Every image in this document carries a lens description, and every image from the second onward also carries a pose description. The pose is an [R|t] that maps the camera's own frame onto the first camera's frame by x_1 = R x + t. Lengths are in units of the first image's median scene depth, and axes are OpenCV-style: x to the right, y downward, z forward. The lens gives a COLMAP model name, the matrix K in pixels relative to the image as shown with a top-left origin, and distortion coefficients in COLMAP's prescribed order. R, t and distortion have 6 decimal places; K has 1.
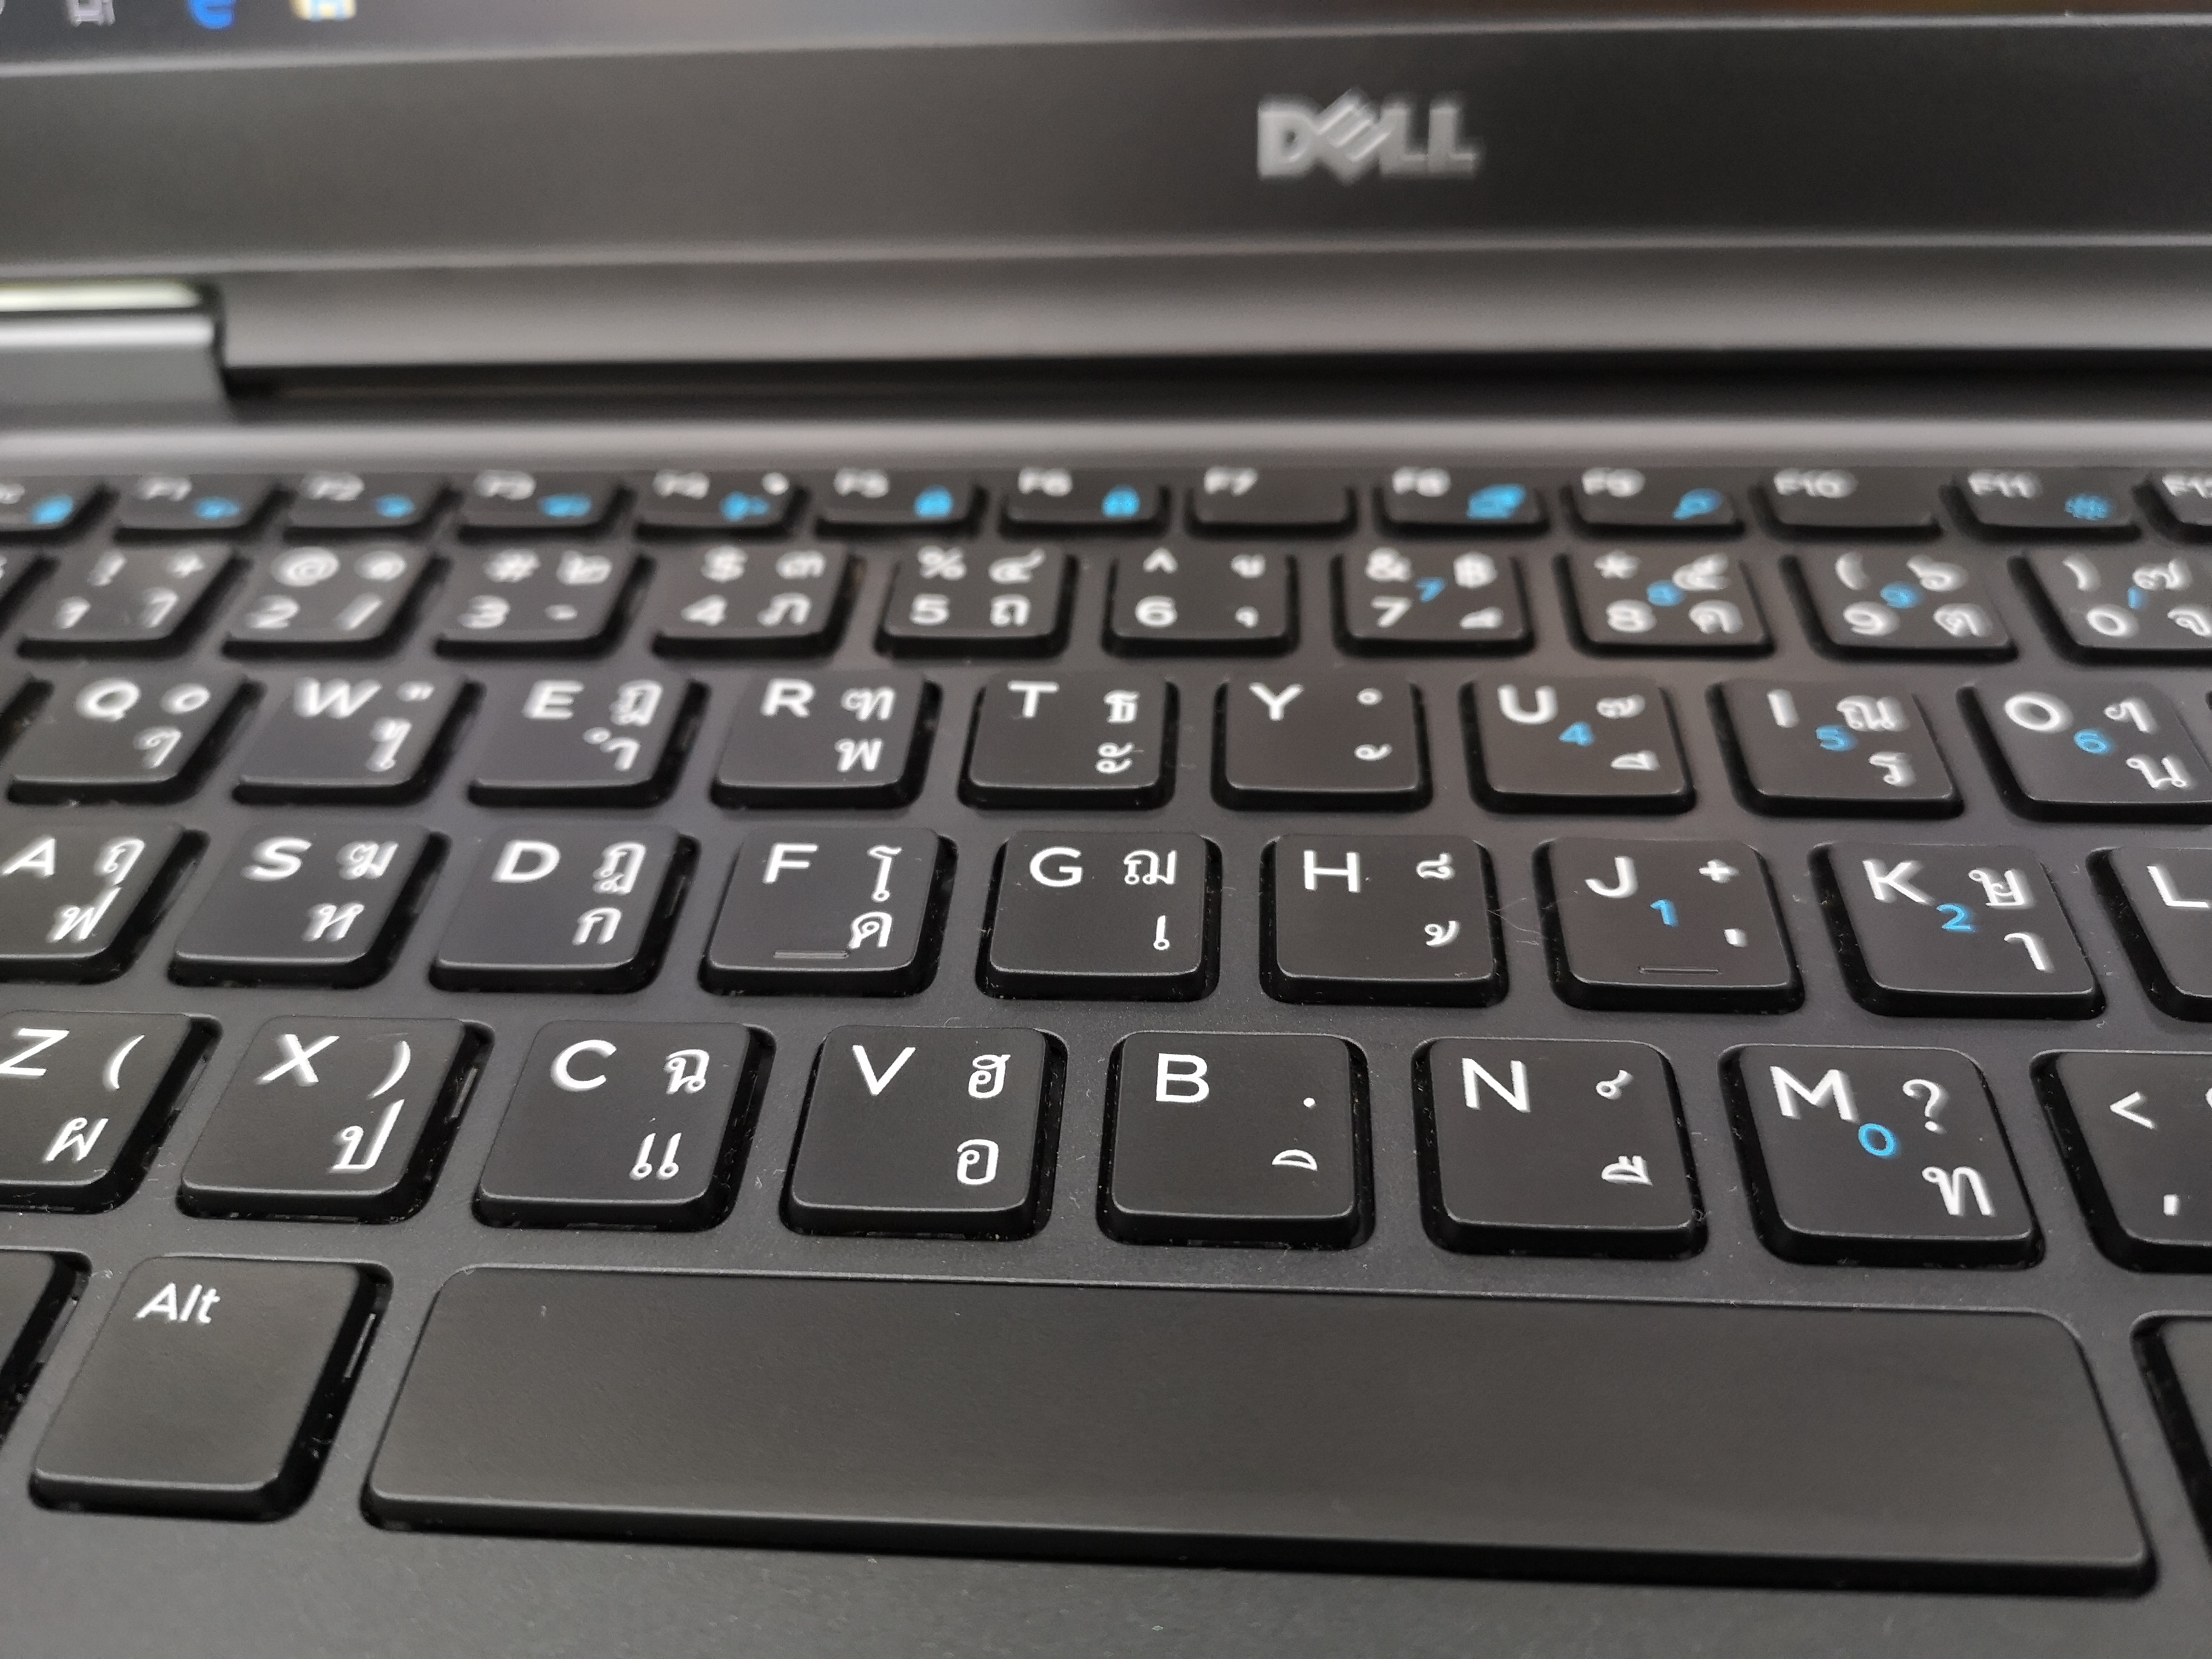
lens RADIAL K [[1796.0, 0, 1125.1], [0, 1796.0, 830.6], [0, 0, 1]] dist [0.002355, -0.038399]
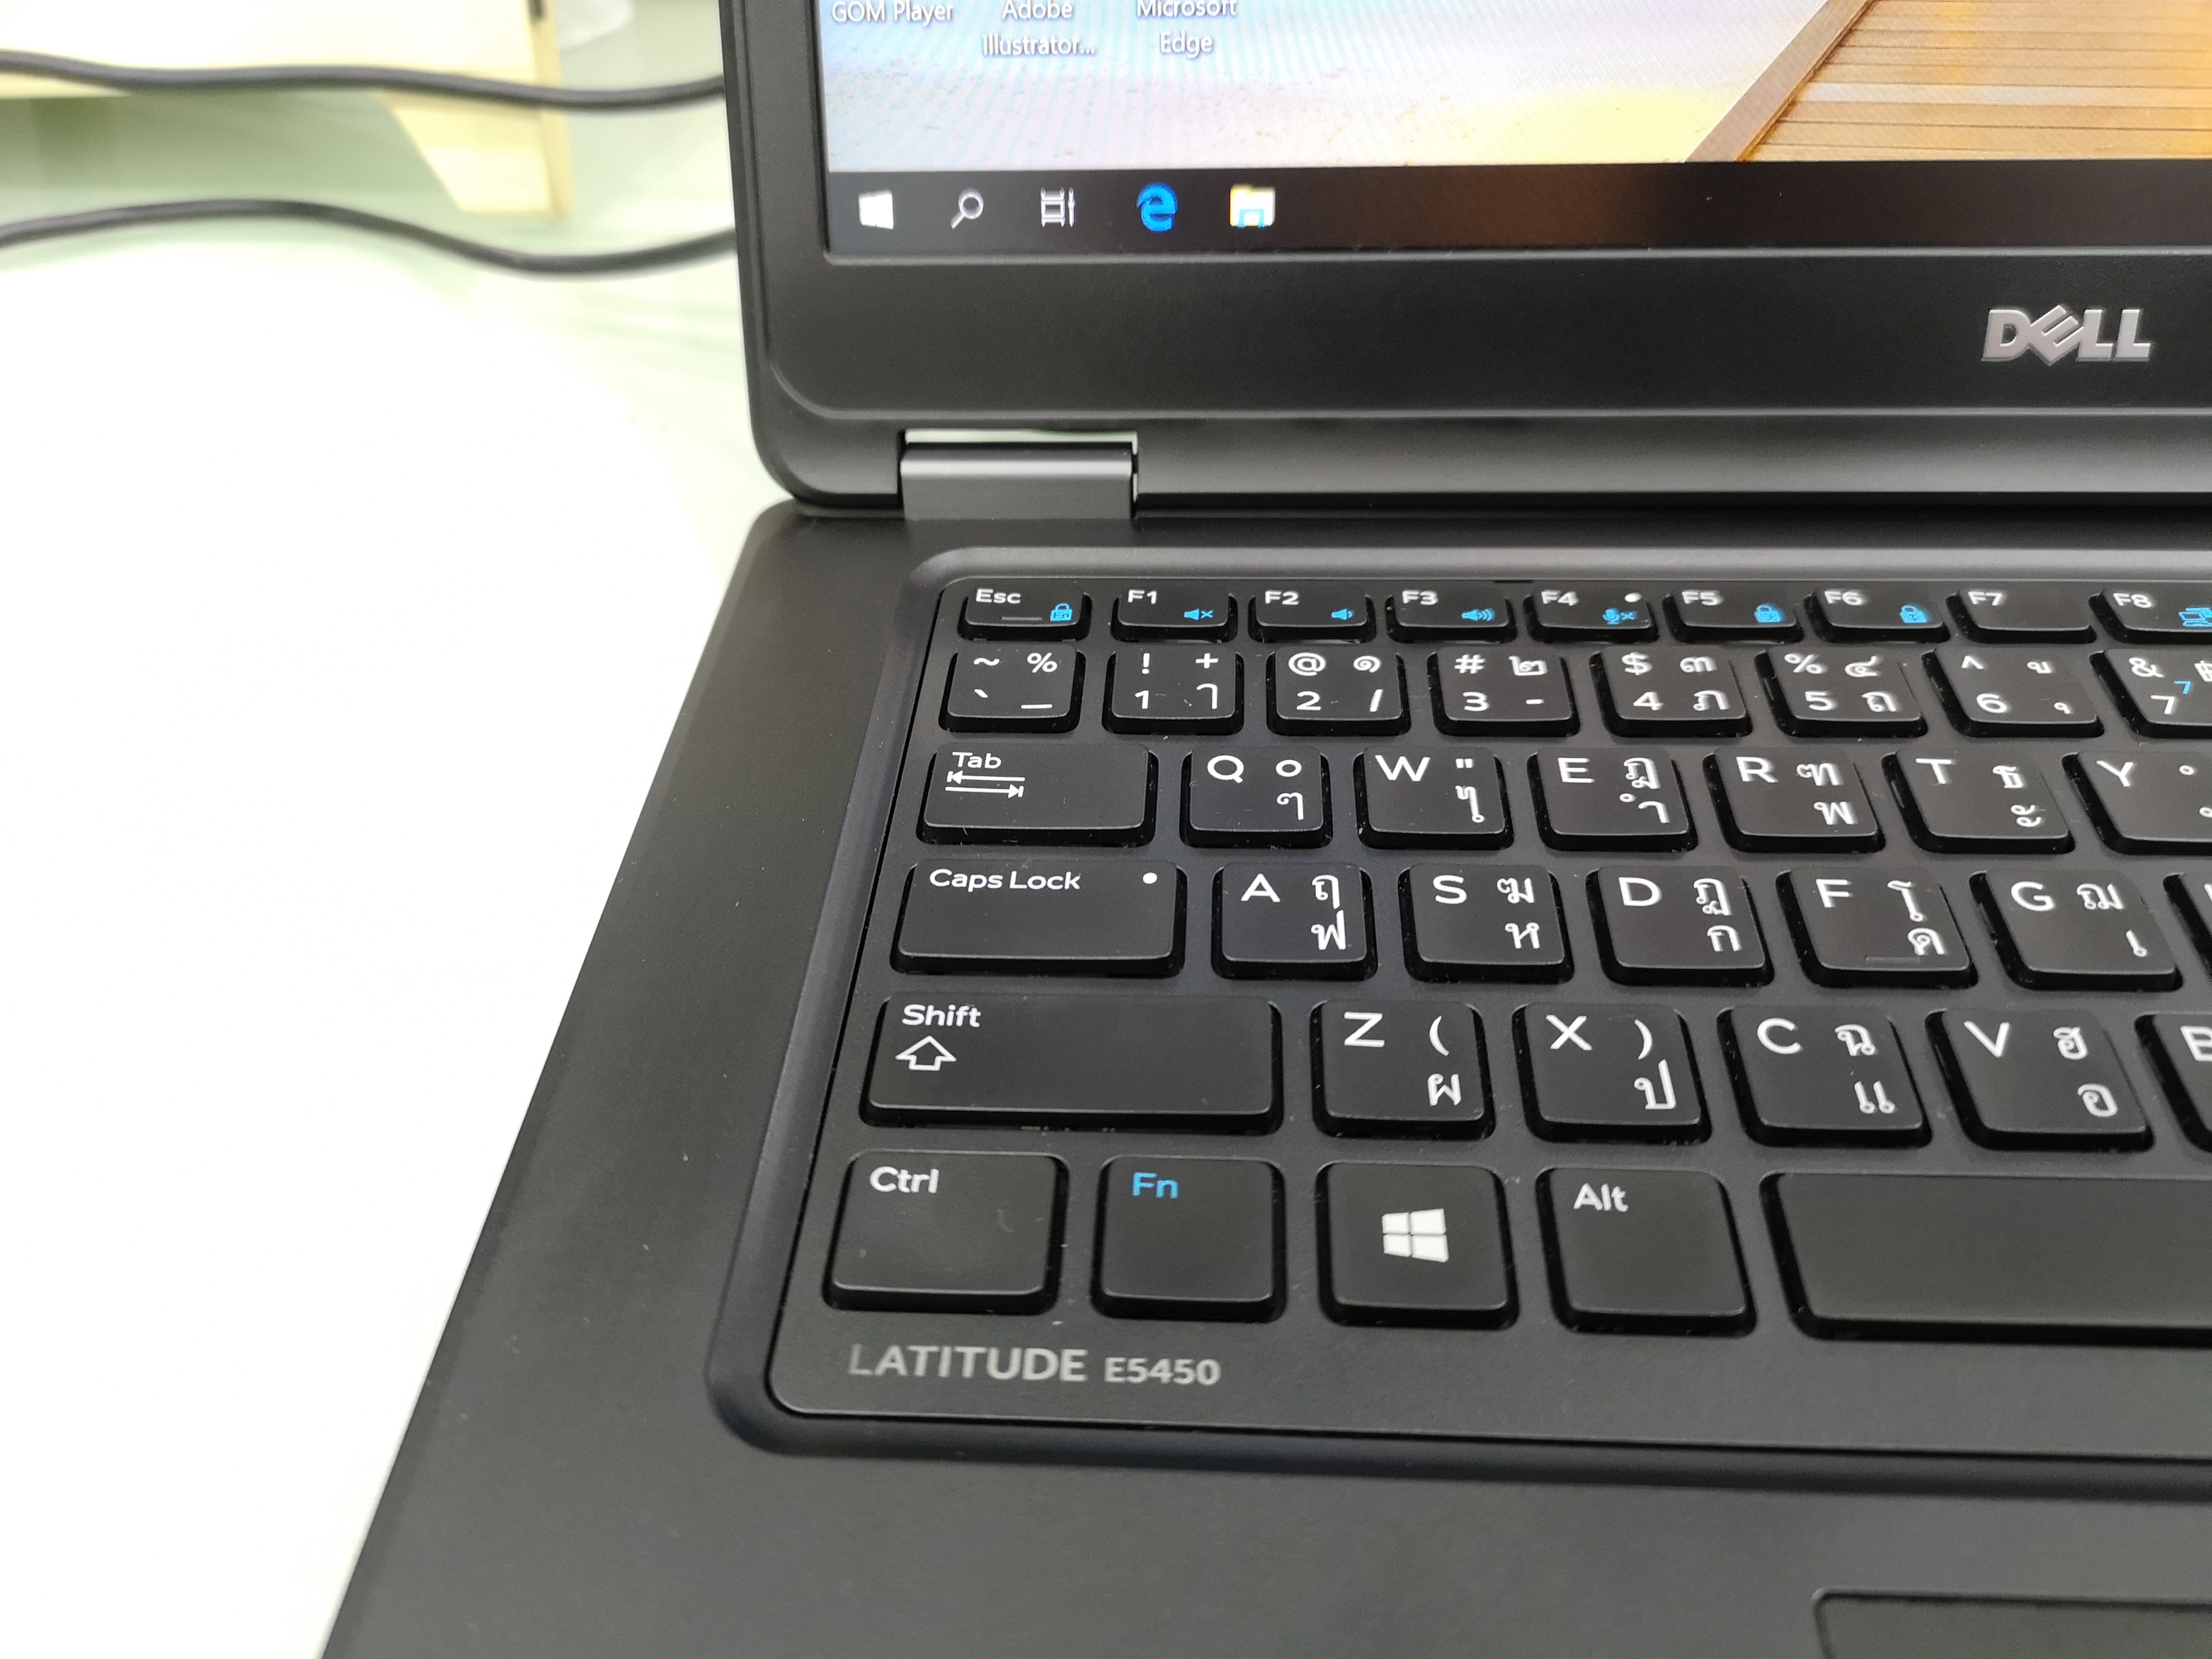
lens RADIAL K [[1796.0, 0, 1096.1], [0, 1796.0, 813.7], [0, 0, 1]] dist [0.002355, -0.038399]
pose [[0.999981, 0.000994, 0.006138, -0.685334], [-0.000899, 0.999880, -0.015453, -0.019006], [-0.006152, 0.015447, 0.999862, -0.341714]]
